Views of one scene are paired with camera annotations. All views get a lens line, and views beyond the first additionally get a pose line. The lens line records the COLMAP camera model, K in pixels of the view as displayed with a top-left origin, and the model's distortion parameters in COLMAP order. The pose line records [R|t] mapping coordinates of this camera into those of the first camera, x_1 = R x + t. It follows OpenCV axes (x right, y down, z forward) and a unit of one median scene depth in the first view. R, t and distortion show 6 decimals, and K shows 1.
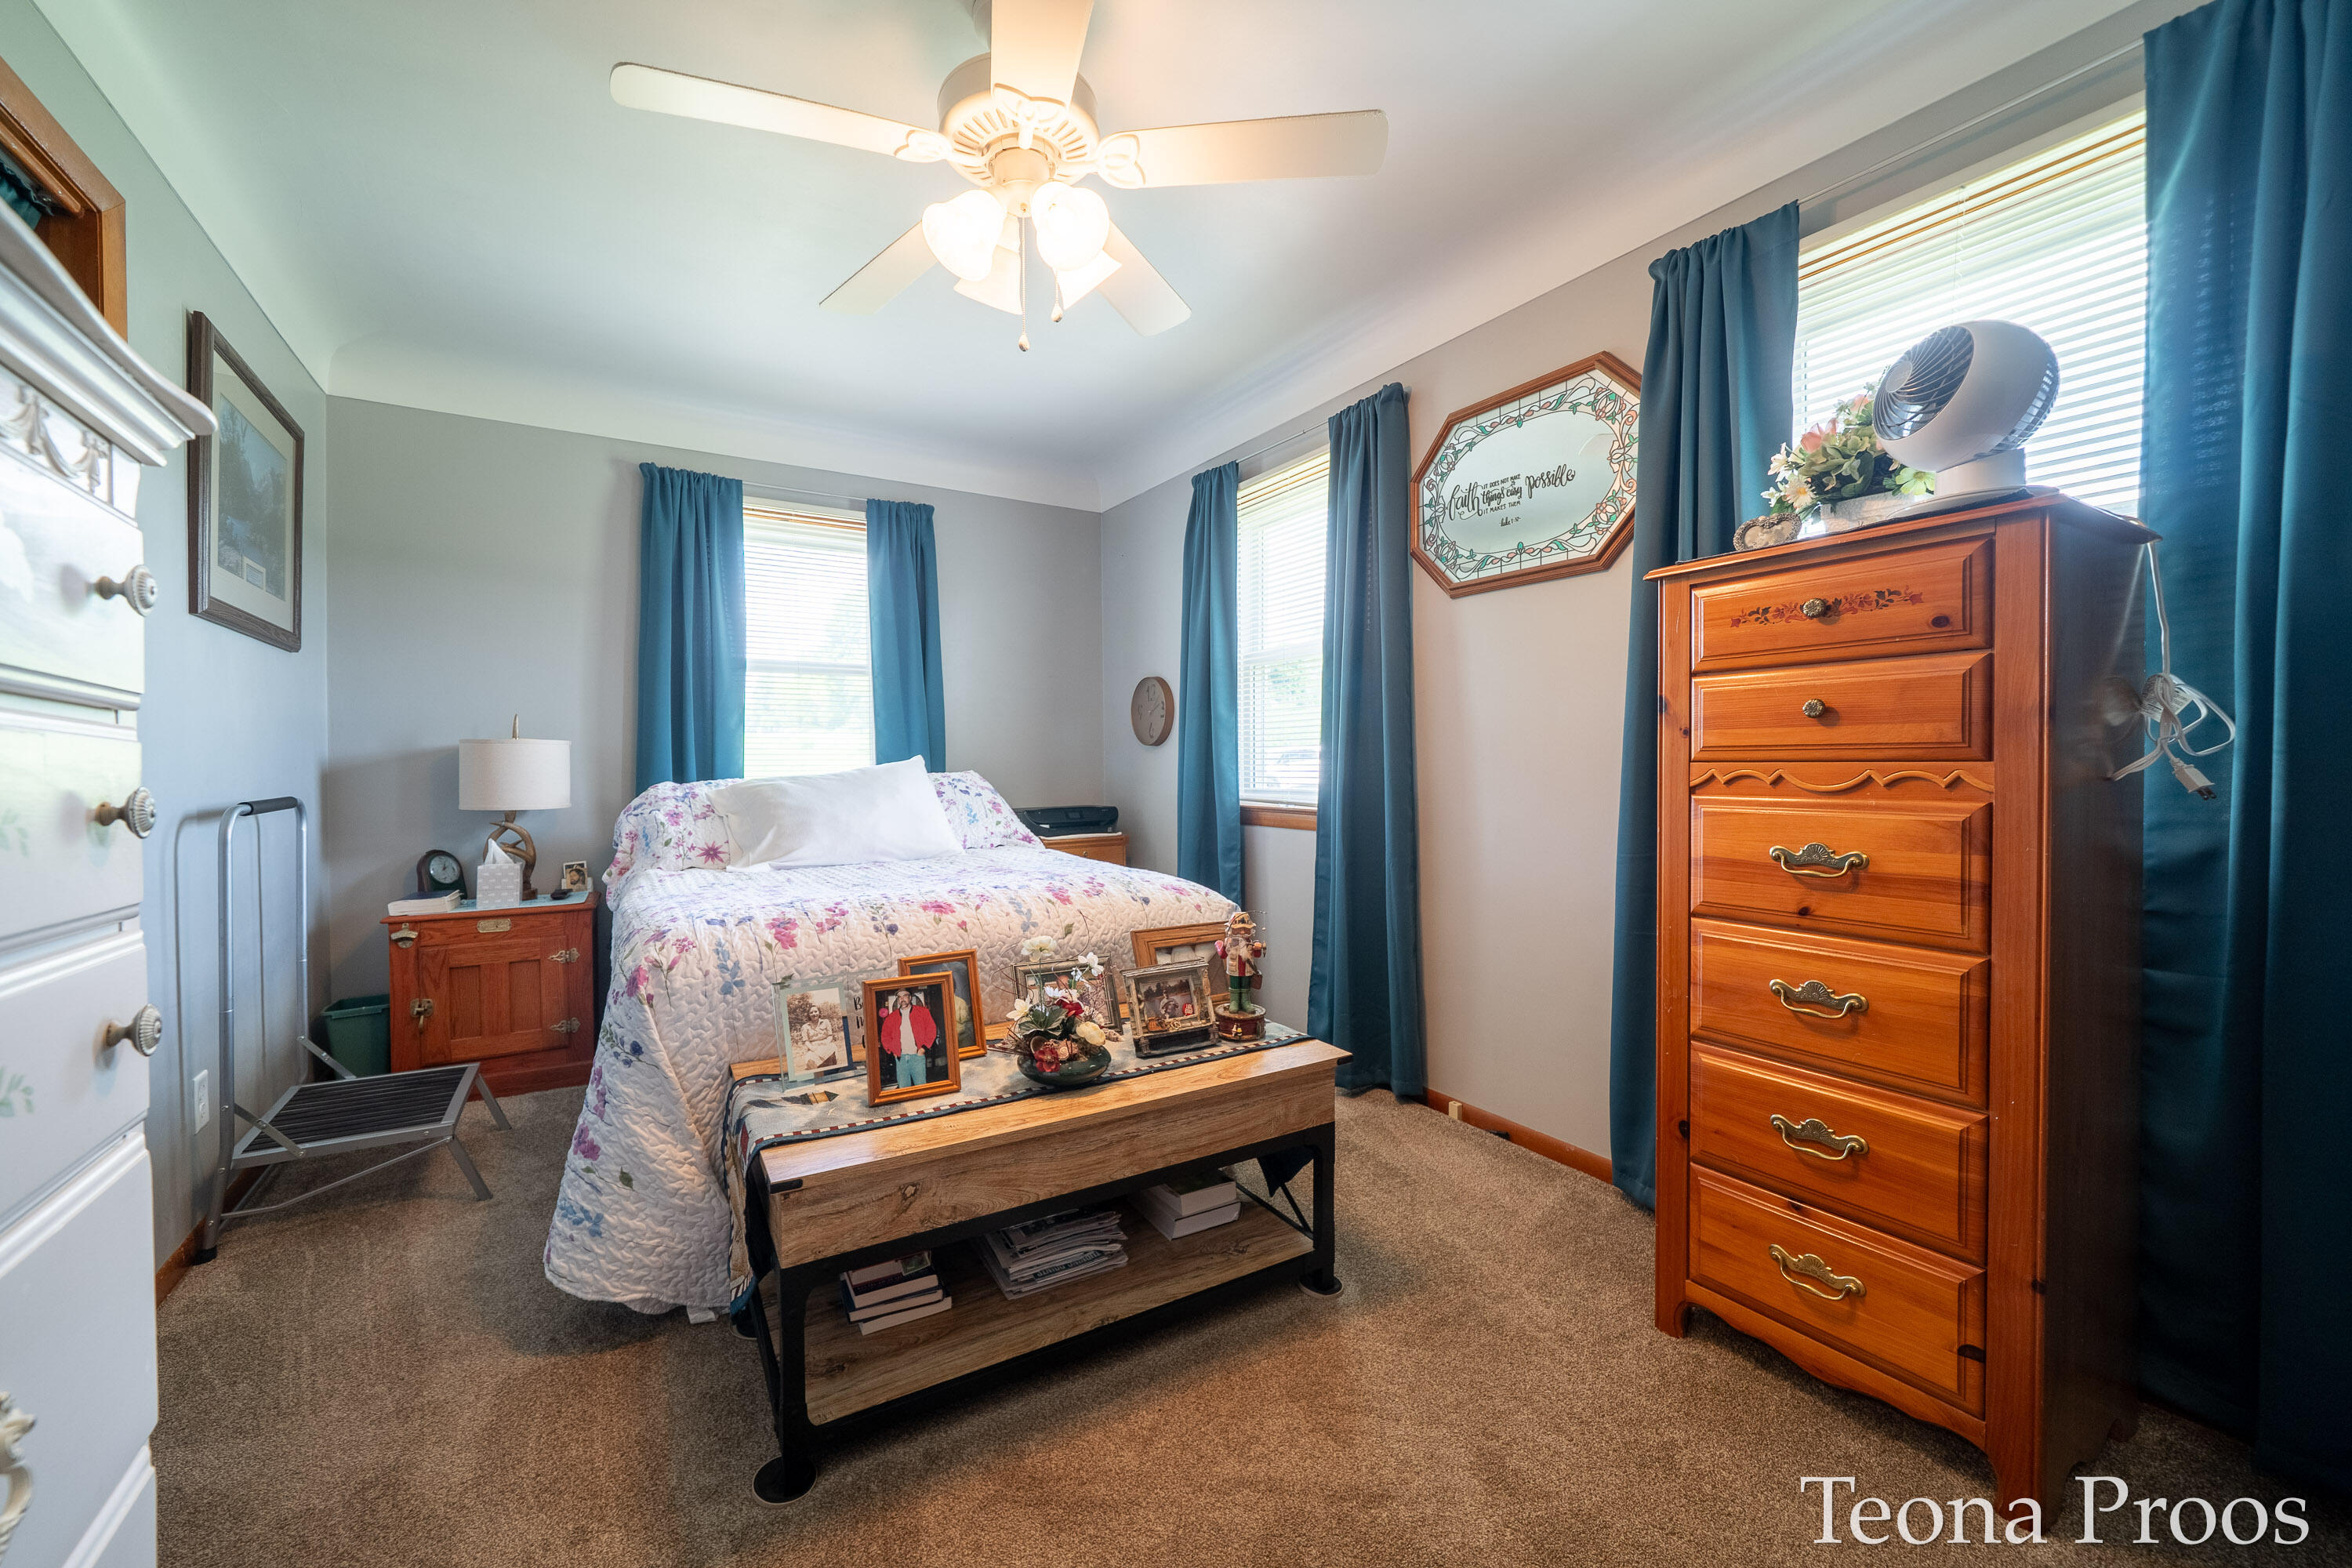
lens RADIAL K [[890.1, 0, 1172.3], [0, 890.1, 774.9], [0, 0, 1]] dist [-0.009322, 0.000222]
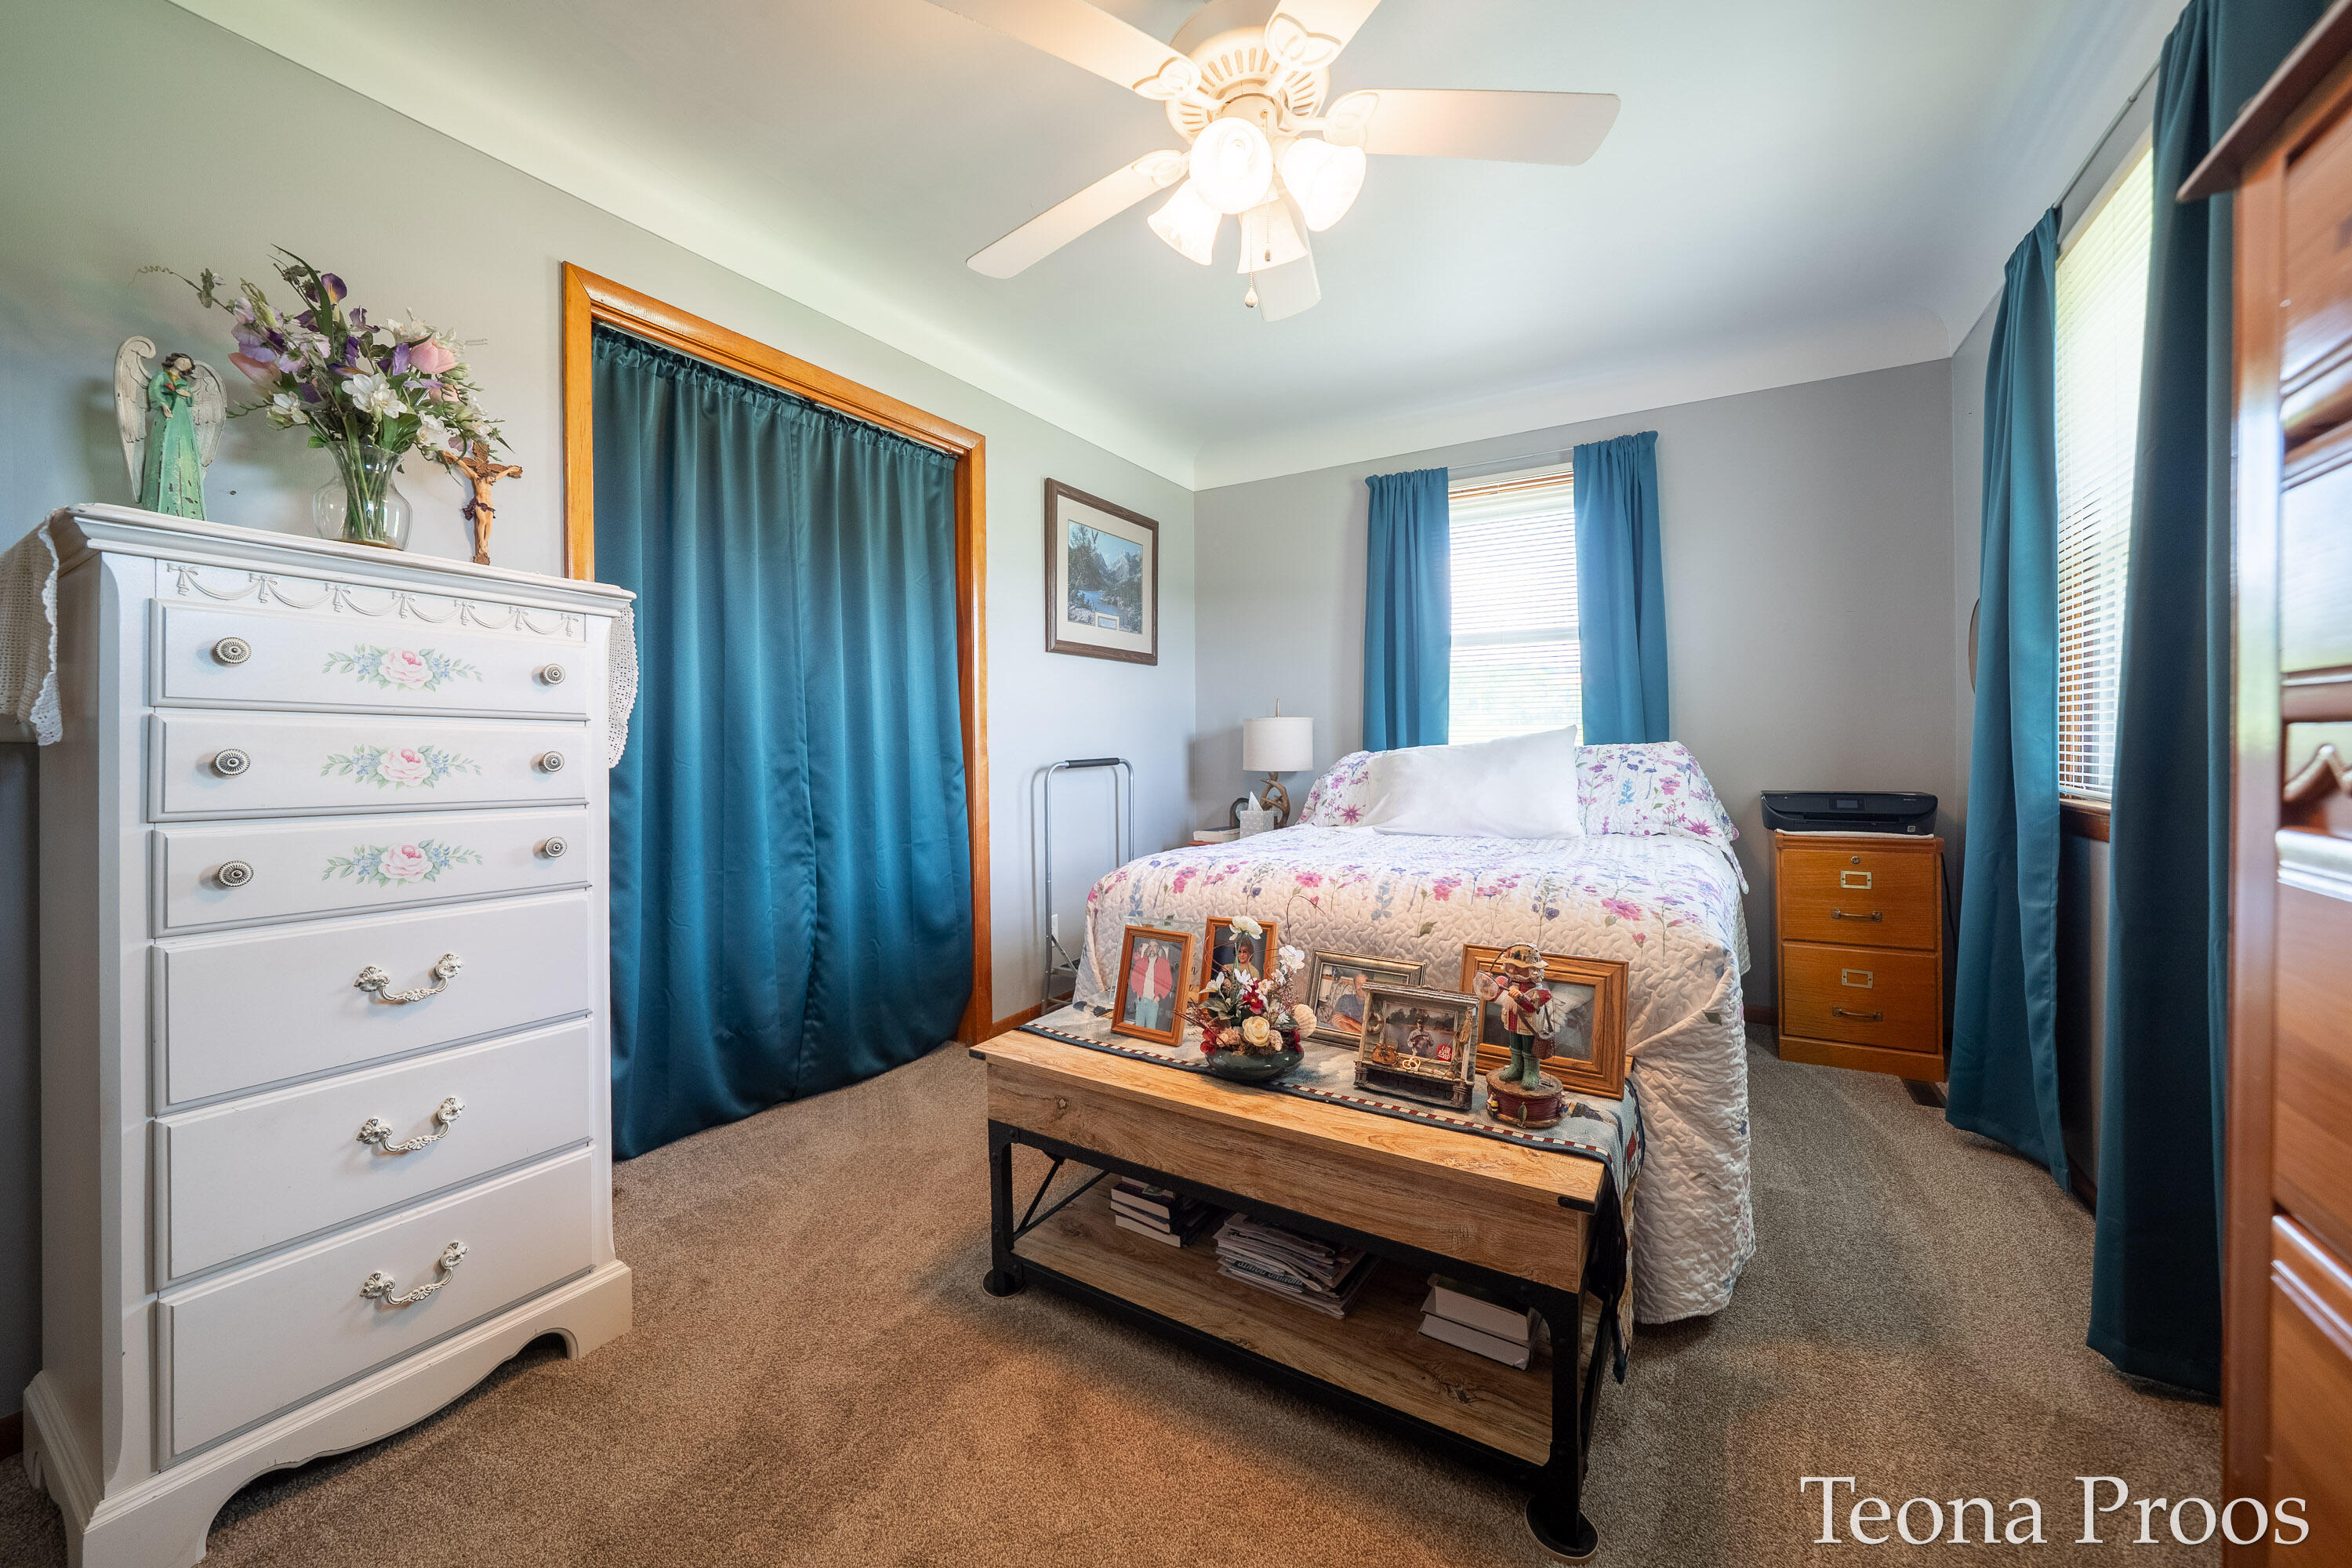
lens RADIAL K [[890.1, 0, 1191.6], [0, 890.1, 751.2], [0, 0, 1]] dist [-0.009322, 0.000222]
pose [[0.459271, 0.011438, -0.888223, 0.617635], [-0.002349, 0.999929, 0.011662, -0.008474], [0.888293, -0.003269, 0.459265, 0.461240]]
